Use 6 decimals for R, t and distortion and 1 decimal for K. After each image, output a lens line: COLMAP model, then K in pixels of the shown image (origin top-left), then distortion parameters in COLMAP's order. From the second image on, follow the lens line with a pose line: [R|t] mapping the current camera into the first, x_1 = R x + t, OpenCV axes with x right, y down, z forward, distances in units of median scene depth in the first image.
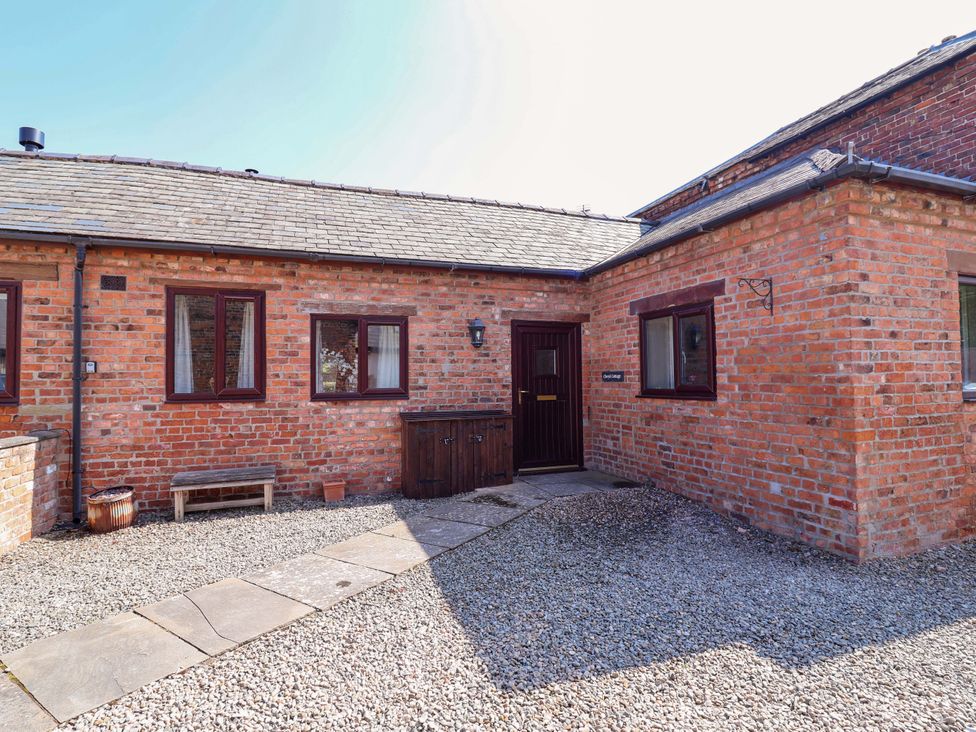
lens RADIAL K [[508.9, 0, 487.9], [0, 508.9, 365.6], [0, 0, 1]] dist [0.001363, -0.014295]
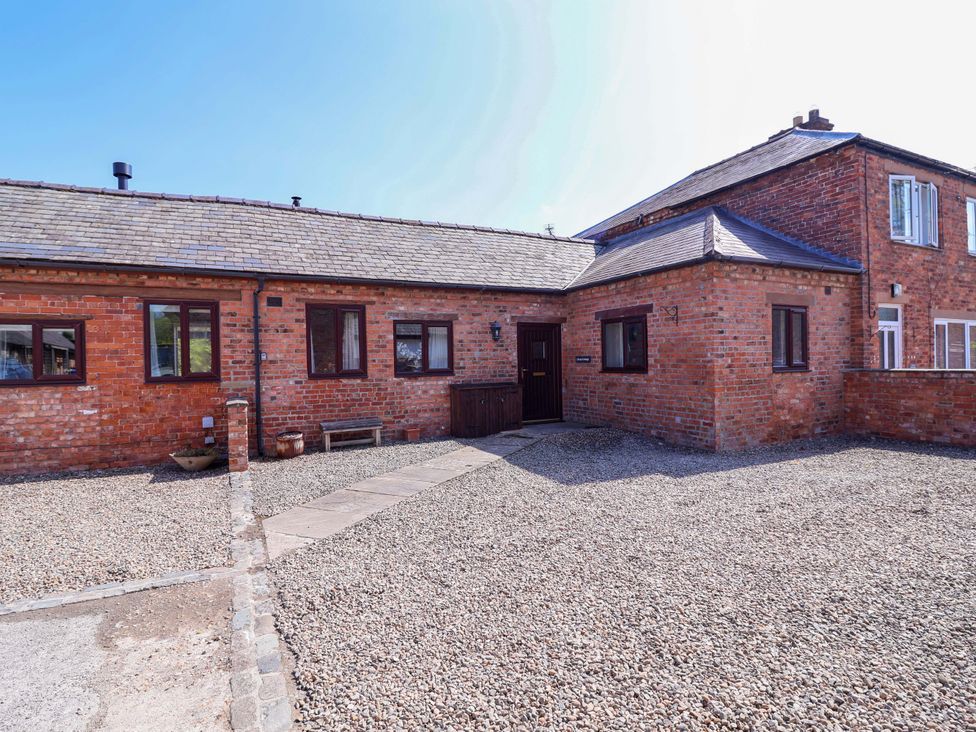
lens RADIAL K [[508.9, 0, 486.2], [0, 508.9, 365.2], [0, 0, 1]] dist [0.001363, -0.014295]
pose [[0.993293, -0.008980, 0.115277, -0.260459], [0.004601, 0.999260, 0.038197, -0.024429], [-0.115535, -0.037411, 0.992599, -0.575445]]
